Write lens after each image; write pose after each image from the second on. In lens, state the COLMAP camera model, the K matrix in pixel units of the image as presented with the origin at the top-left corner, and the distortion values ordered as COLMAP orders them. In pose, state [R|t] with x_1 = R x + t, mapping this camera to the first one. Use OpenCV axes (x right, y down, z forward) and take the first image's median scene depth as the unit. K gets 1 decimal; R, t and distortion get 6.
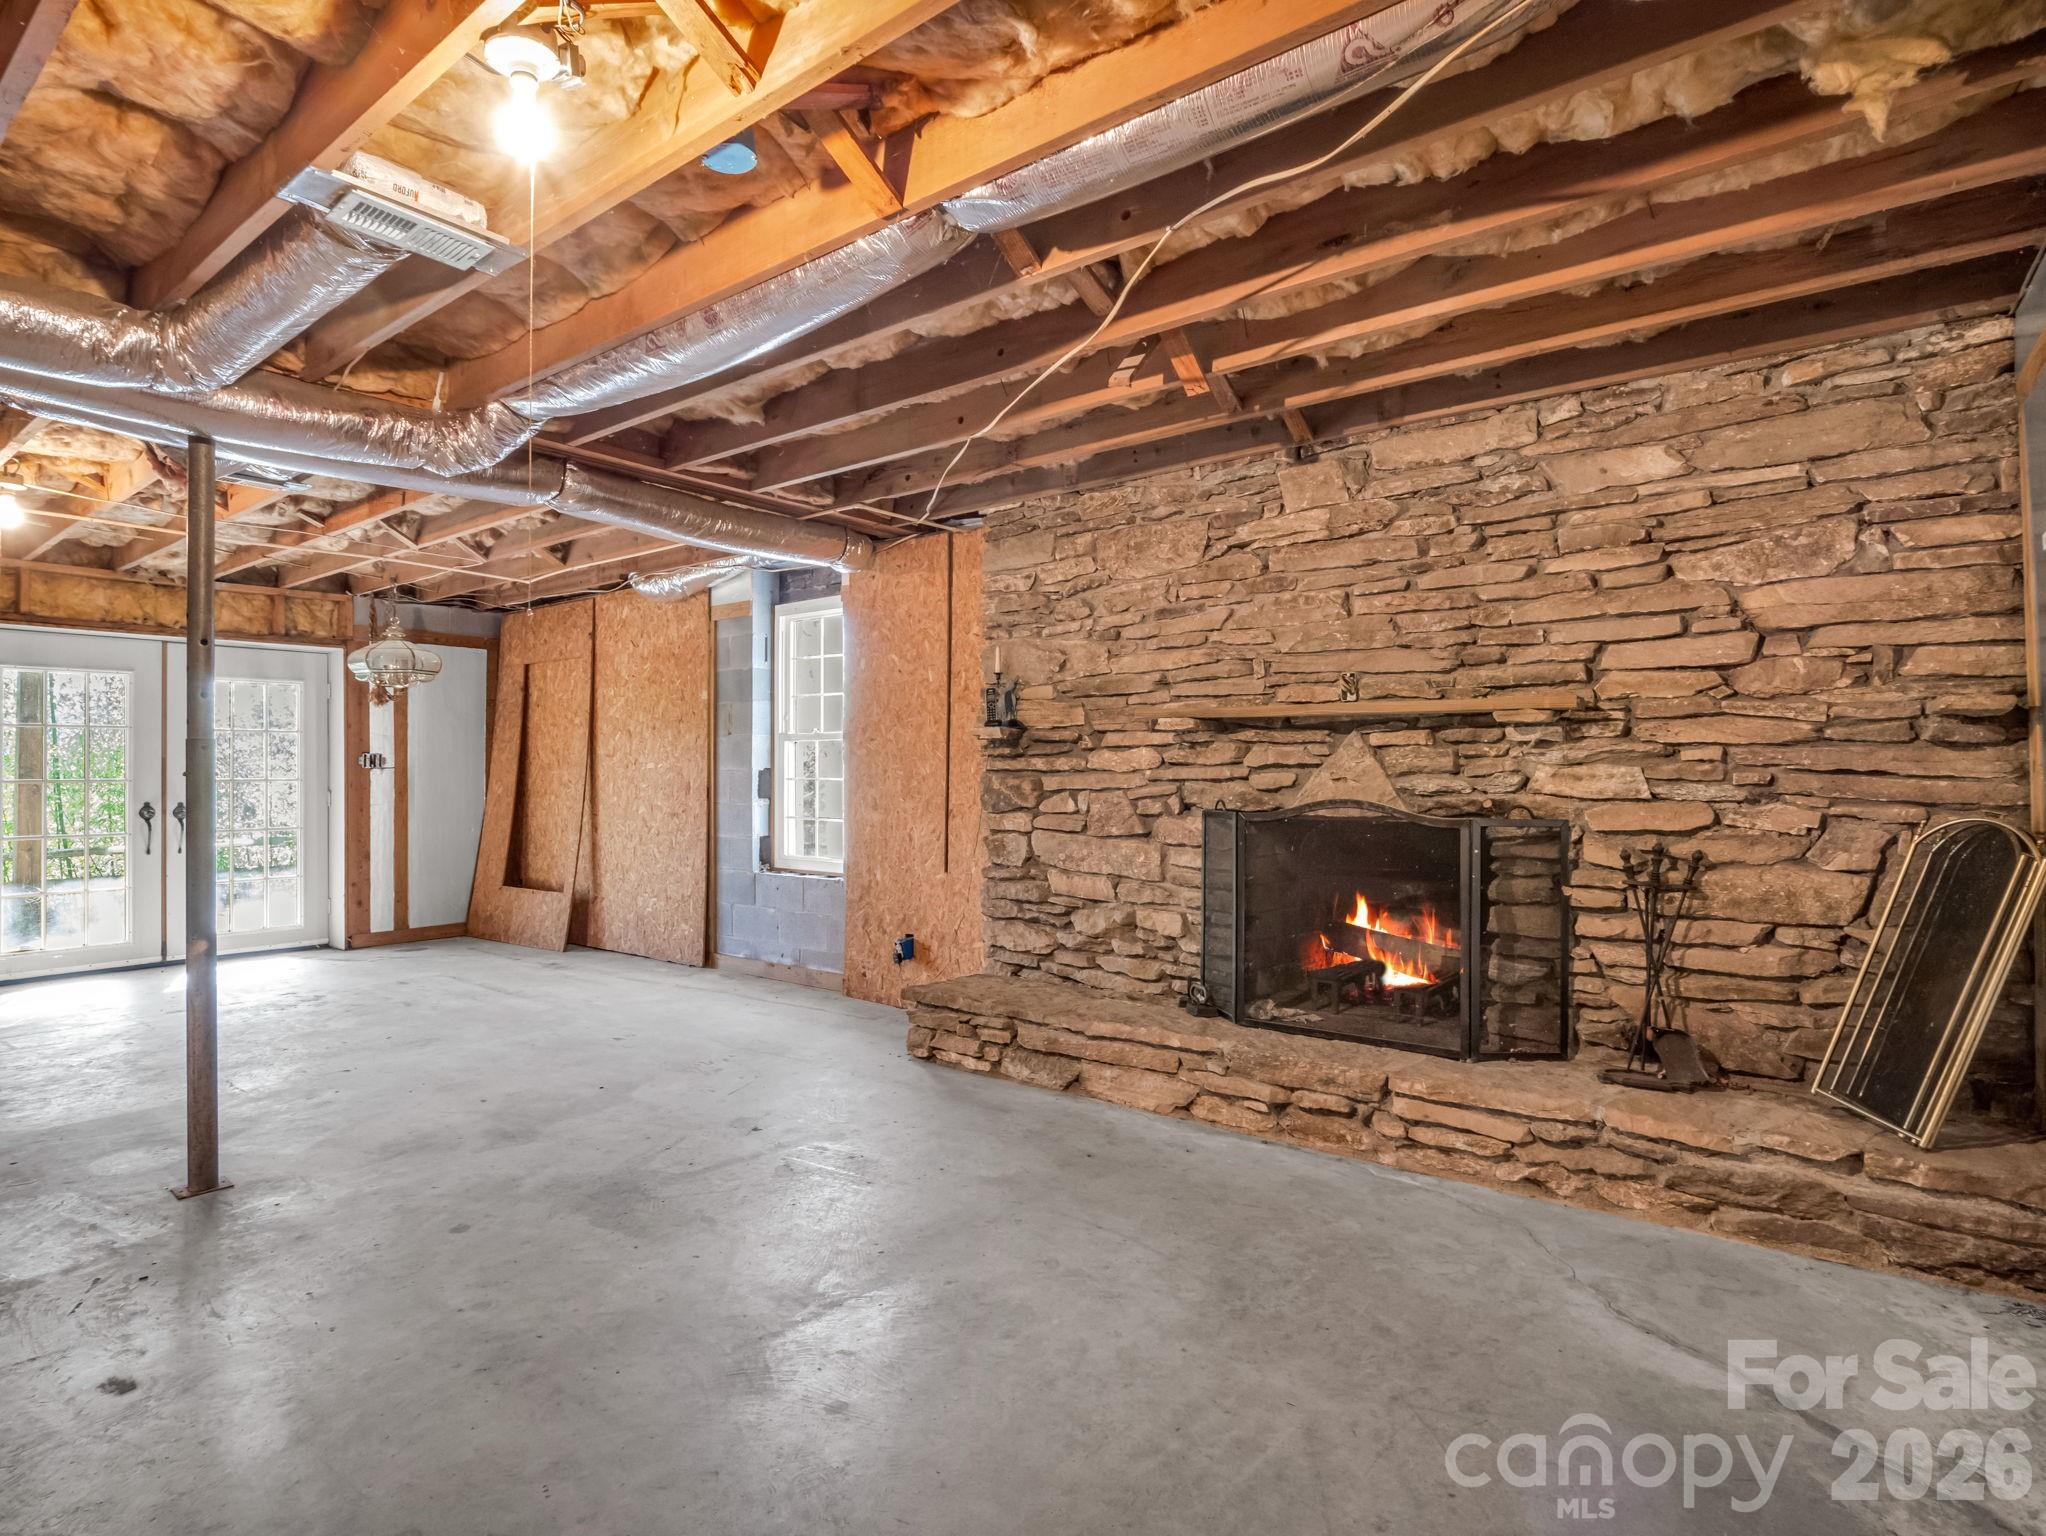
lens RADIAL K [[1016.6, 0, 1024.7], [0, 1016.6, 753.0], [0, 0, 1]] dist [-0.004061, -0.002114]
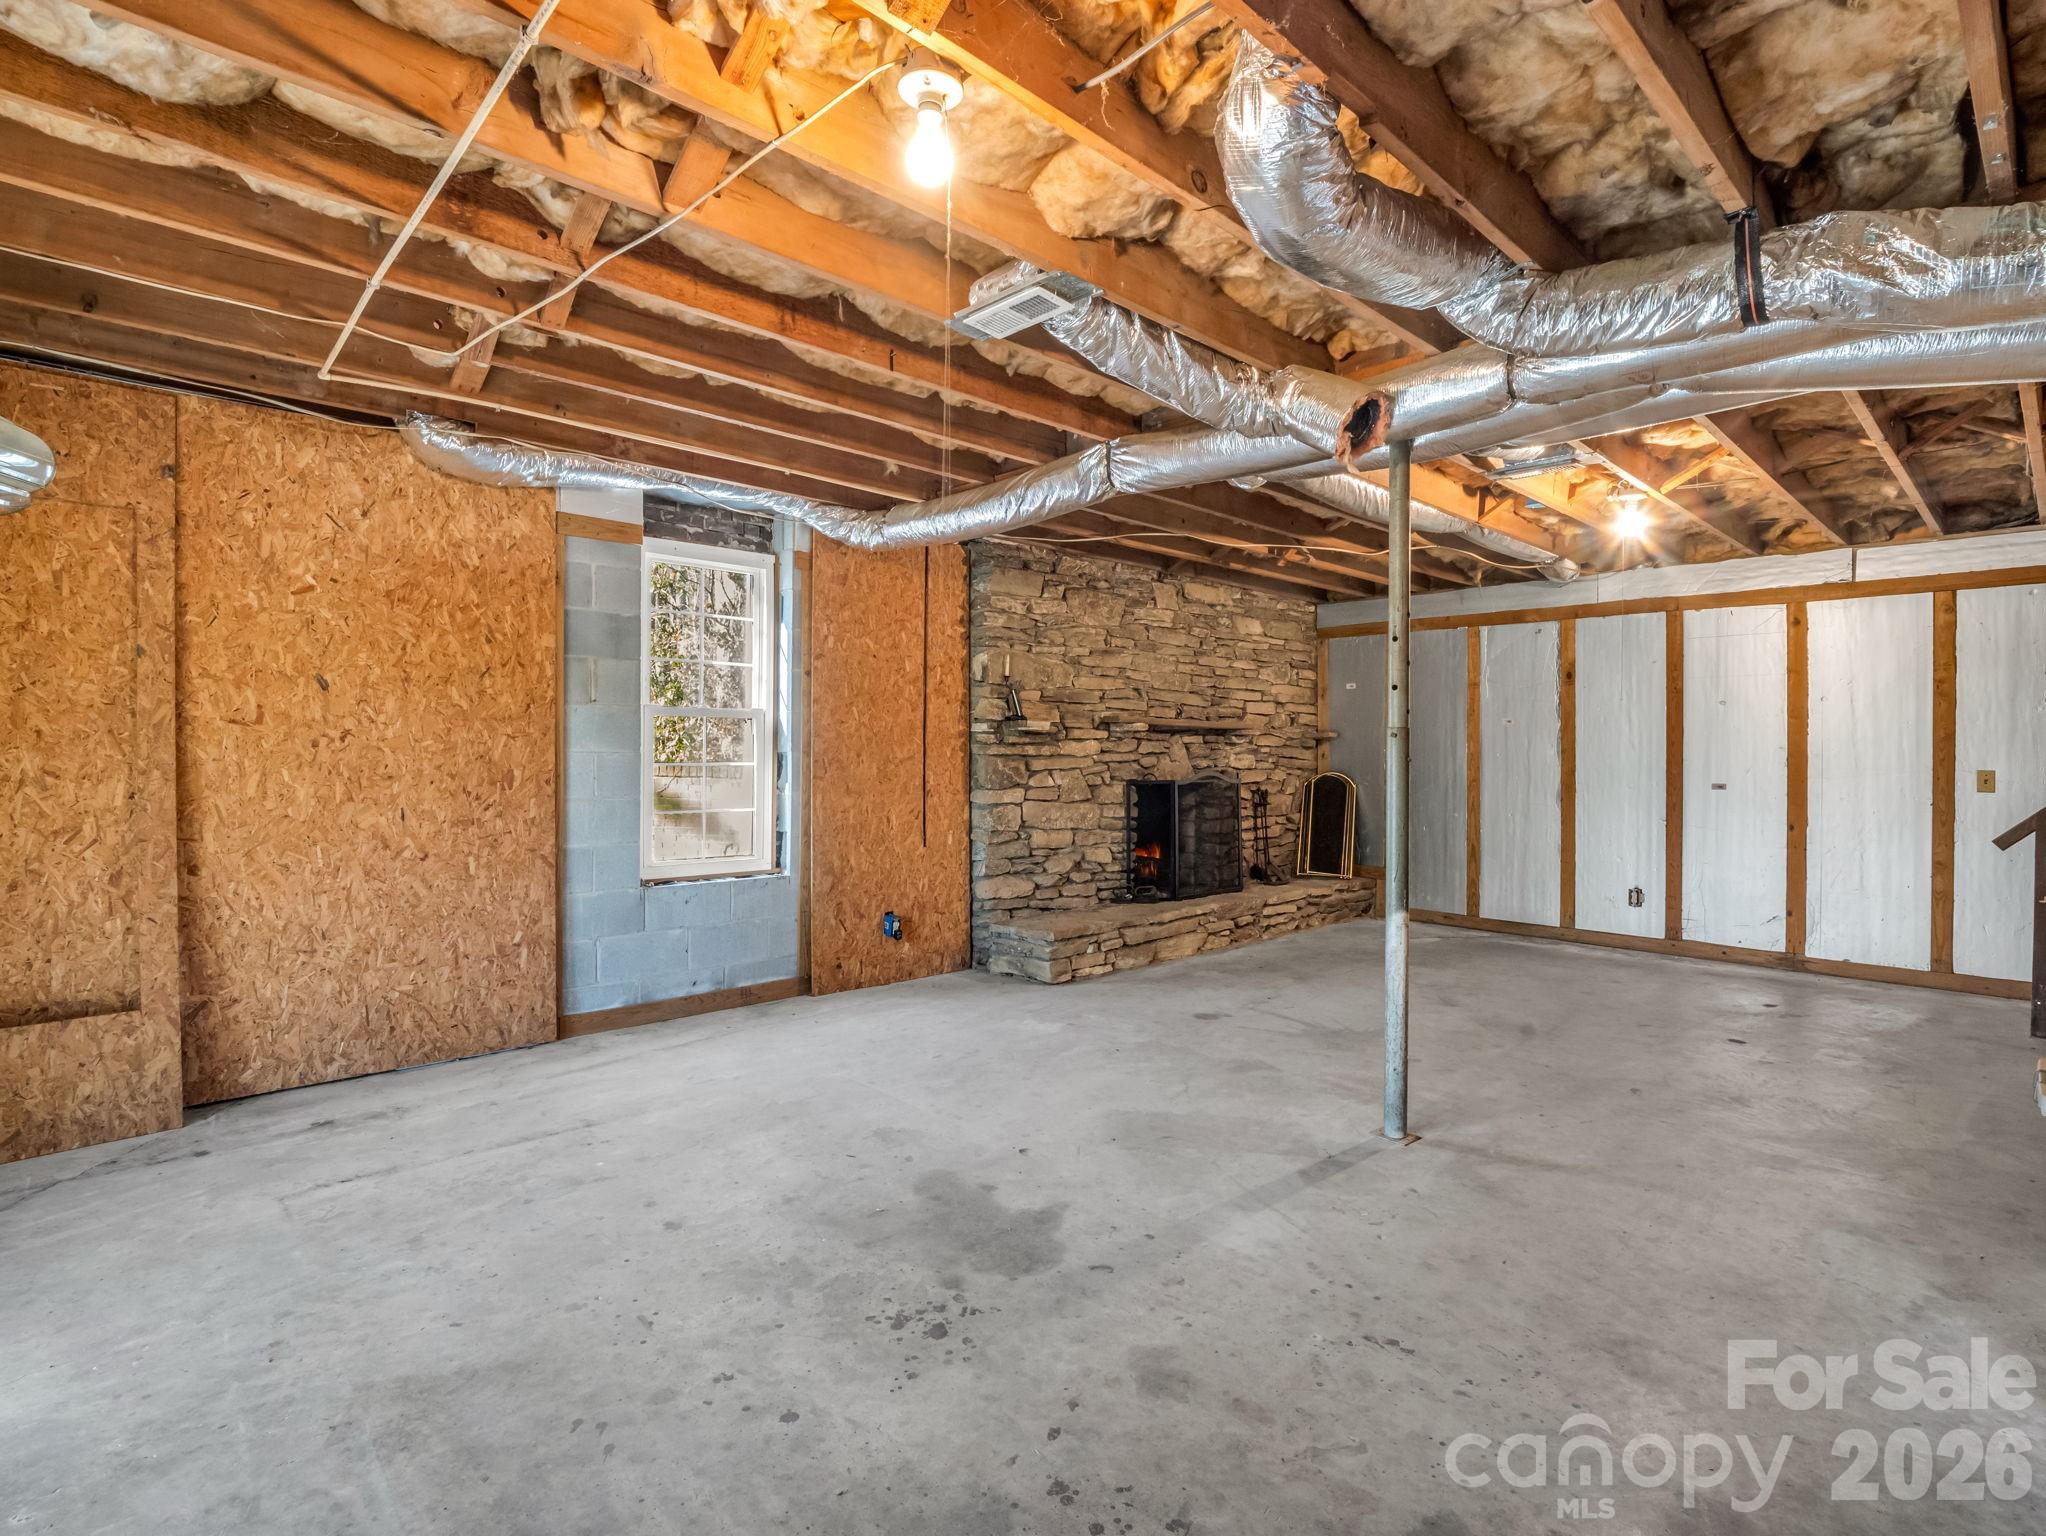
lens RADIAL K [[1016.6, 0, 1024.7], [0, 1016.6, 753.0], [0, 0, 1]] dist [-0.004061, -0.002114]
pose [[0.171276, 0.004686, 0.985212, -1.314806], [-0.021735, 0.999763, -0.000976, 0.016260], [-0.984983, -0.021247, 0.171337, 0.810852]]
